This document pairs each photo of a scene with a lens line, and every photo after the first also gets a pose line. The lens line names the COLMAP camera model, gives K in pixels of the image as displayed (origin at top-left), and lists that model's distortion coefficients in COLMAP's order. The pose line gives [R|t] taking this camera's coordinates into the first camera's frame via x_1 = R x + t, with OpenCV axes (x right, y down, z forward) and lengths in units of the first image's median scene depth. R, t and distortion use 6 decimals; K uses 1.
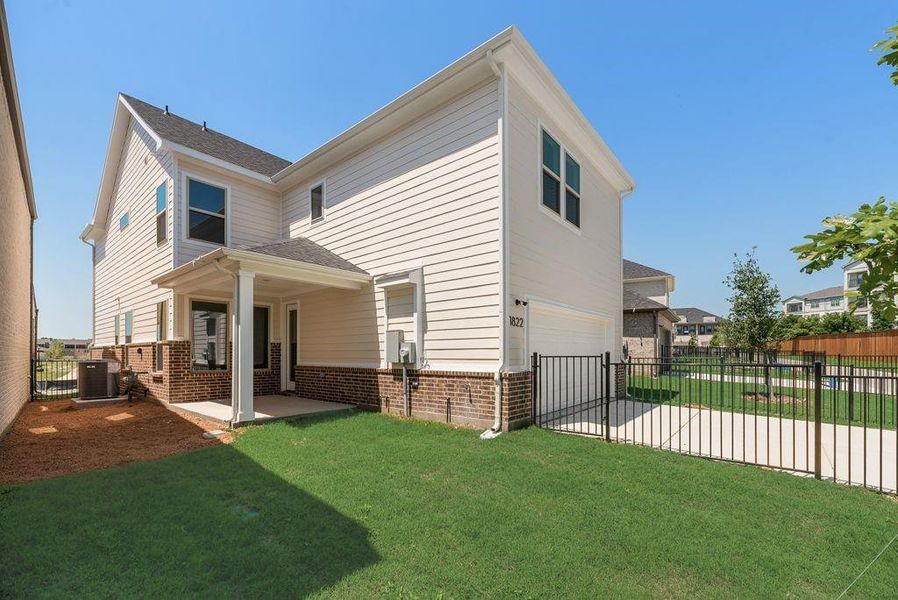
lens RADIAL K [[384.0, 0, 451.2], [0, 384.0, 349.1], [0, 0, 1]] dist [0.024482, 0.000079]
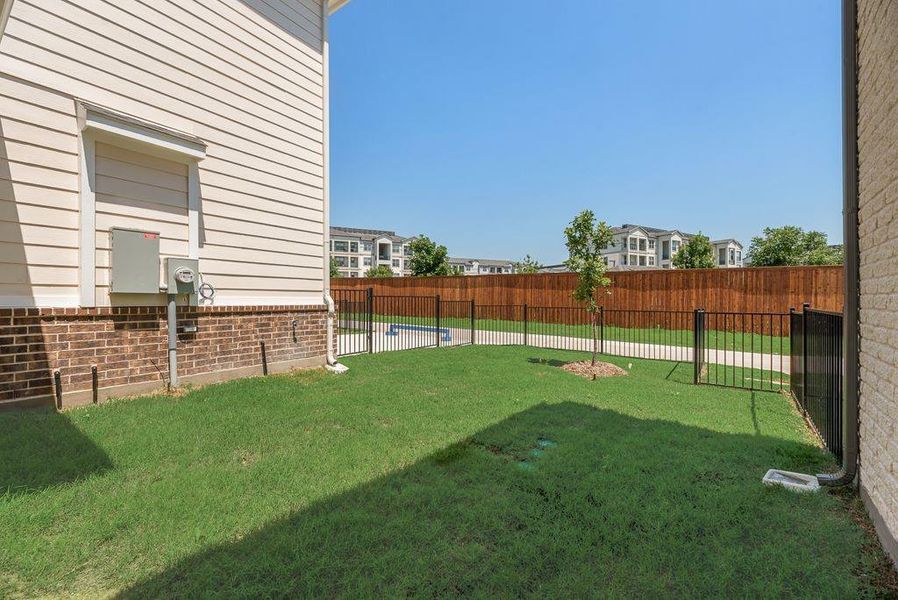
lens RADIAL K [[362.4, 0, 451.6], [0, 362.4, 300.4], [0, 0, 1]] dist [-0.000844, -0.001767]
pose [[-0.084261, 0.002995, 0.996439, -0.695333], [-0.011691, 0.999924, -0.003994, 0.043072], [-0.996375, -0.011986, -0.084220, 0.657427]]
